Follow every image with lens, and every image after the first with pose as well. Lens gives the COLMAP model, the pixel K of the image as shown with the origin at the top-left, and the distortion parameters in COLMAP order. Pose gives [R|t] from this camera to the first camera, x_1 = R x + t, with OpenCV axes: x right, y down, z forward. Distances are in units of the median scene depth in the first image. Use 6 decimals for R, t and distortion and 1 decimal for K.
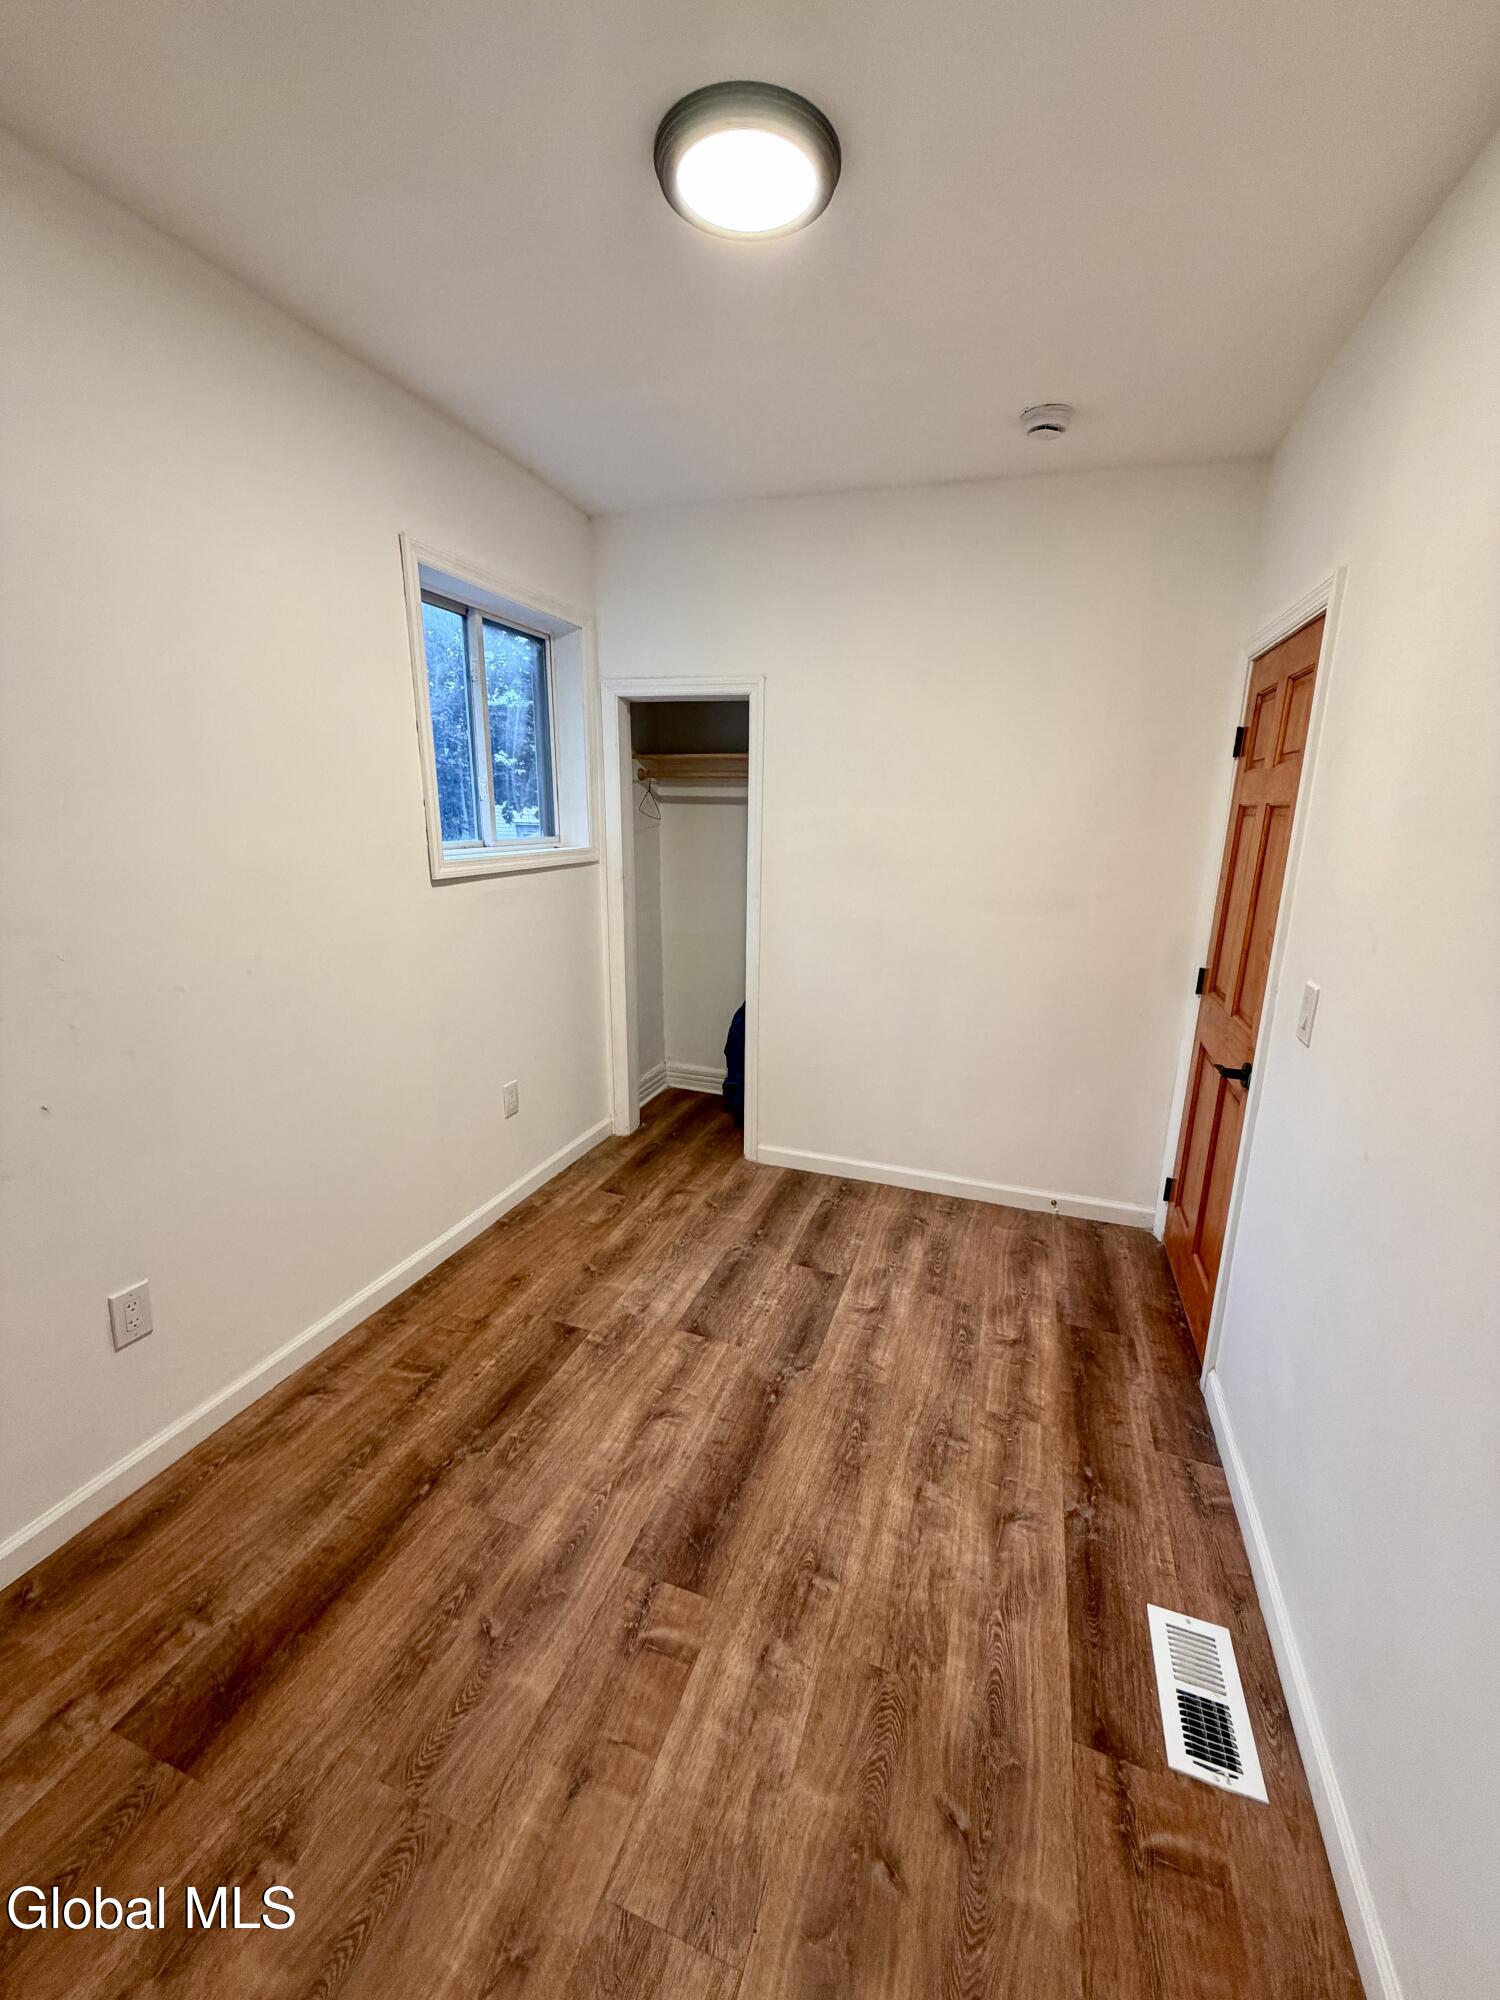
lens RADIAL K [[797.1, 0, 746.2], [0, 797.1, 1002.1], [0, 0, 1]] dist [0.001417, 0.000246]
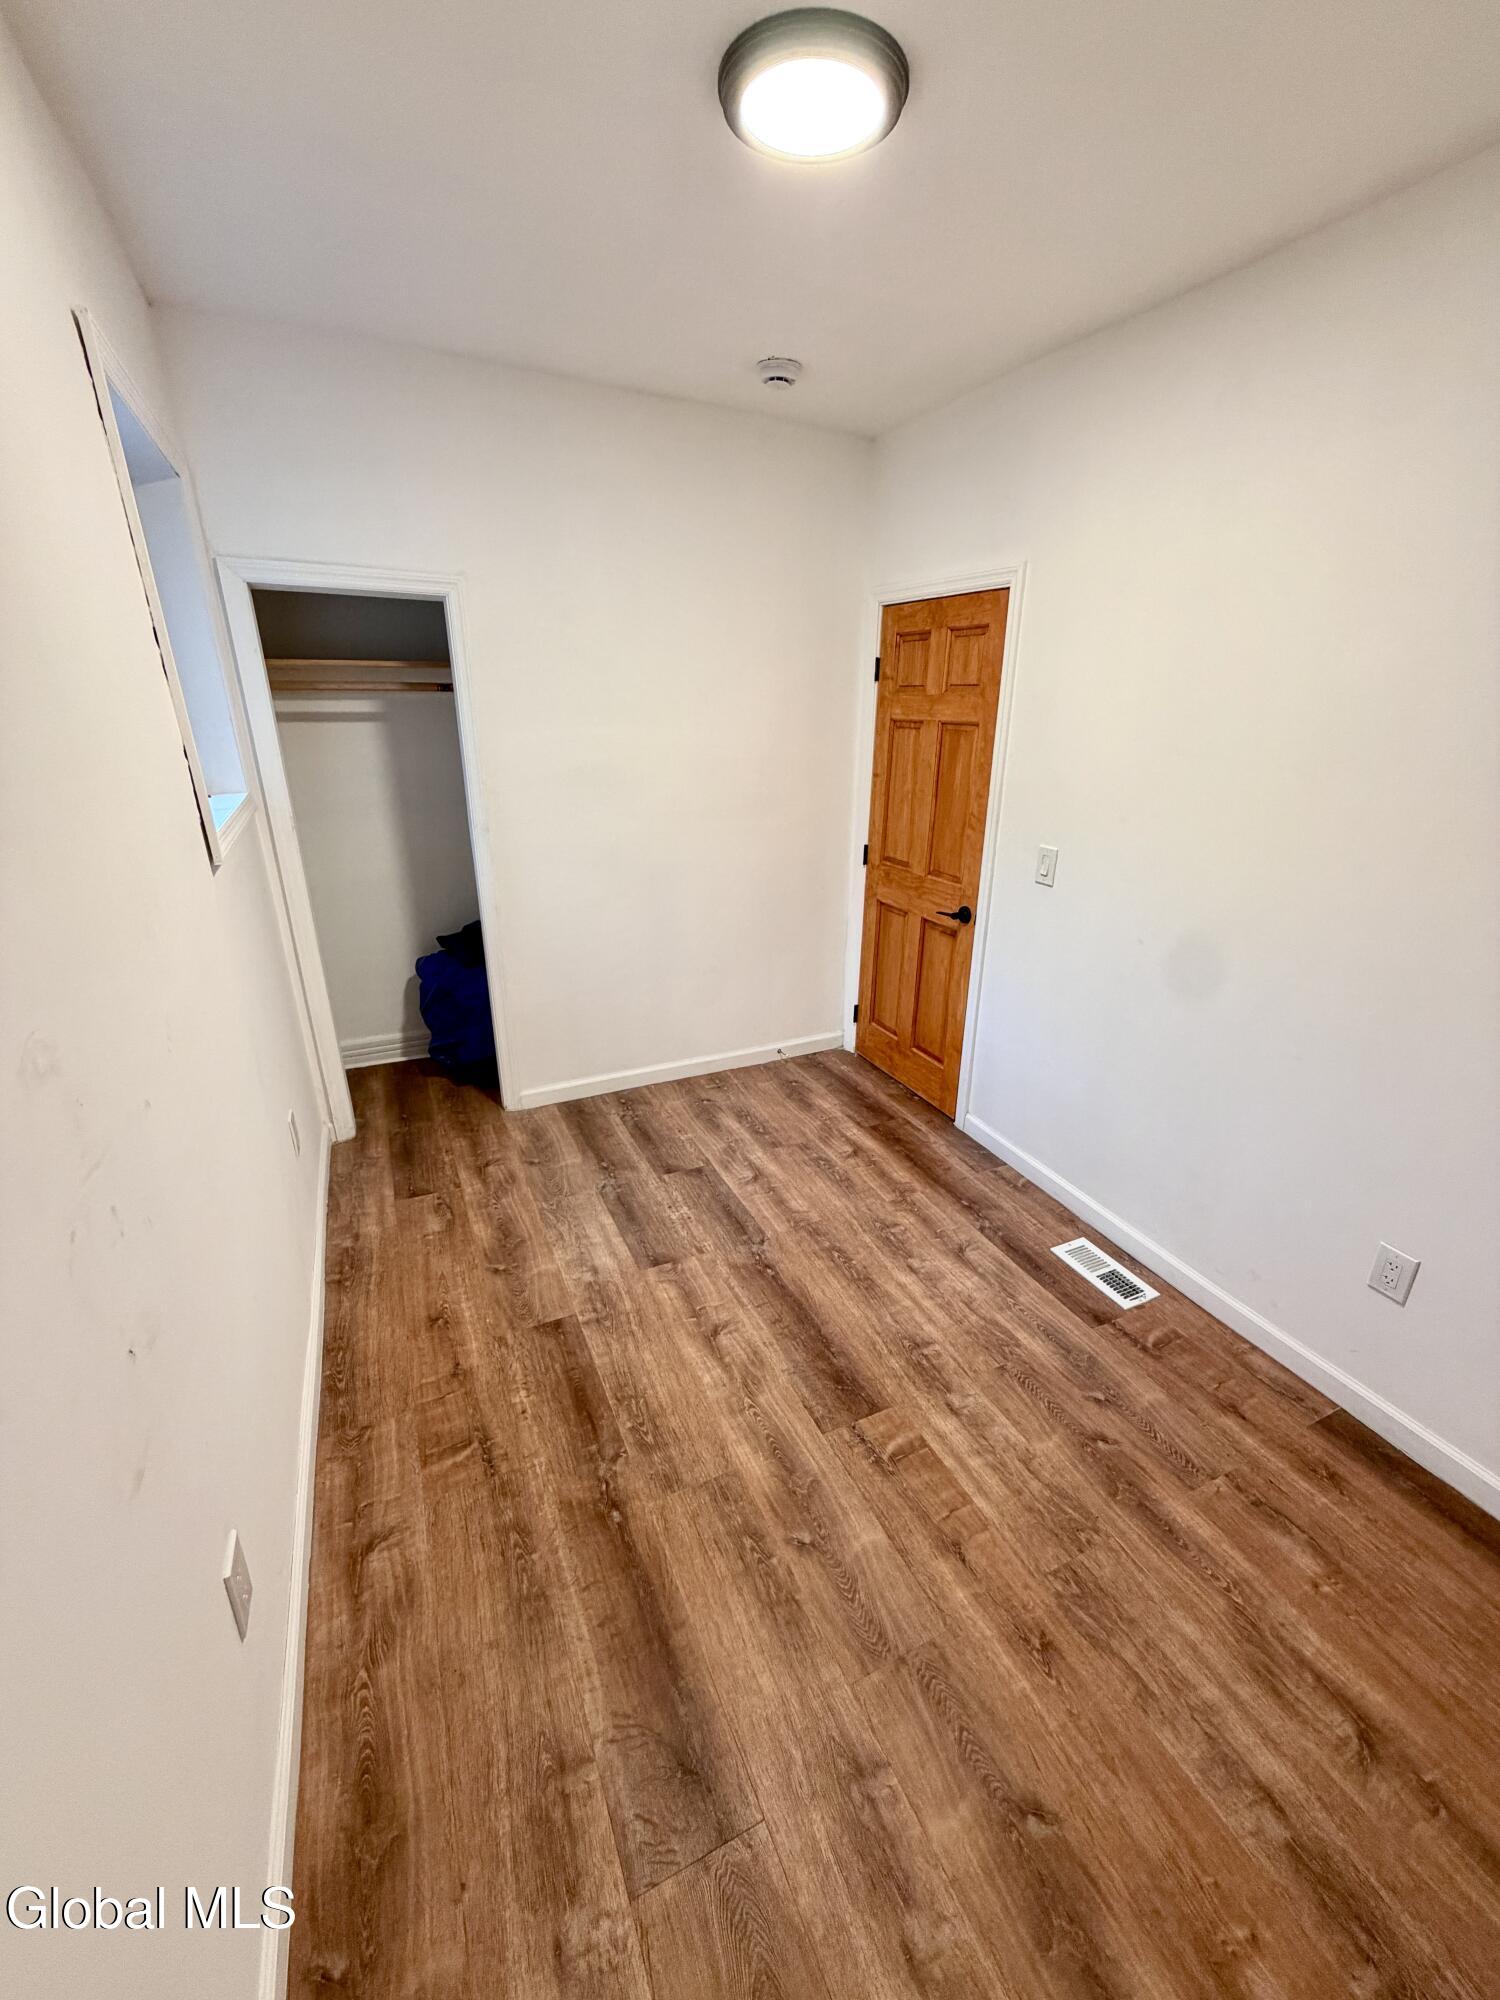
lens RADIAL K [[797.1, 0, 749.5], [0, 797.1, 1002.4], [0, 0, 1]] dist [0.001417, 0.000246]
pose [[0.709708, -0.262955, 0.653582, -0.747742], [0.172699, 0.964360, 0.200461, -0.131850], [-0.683000, -0.029396, 0.729826, 0.228432]]
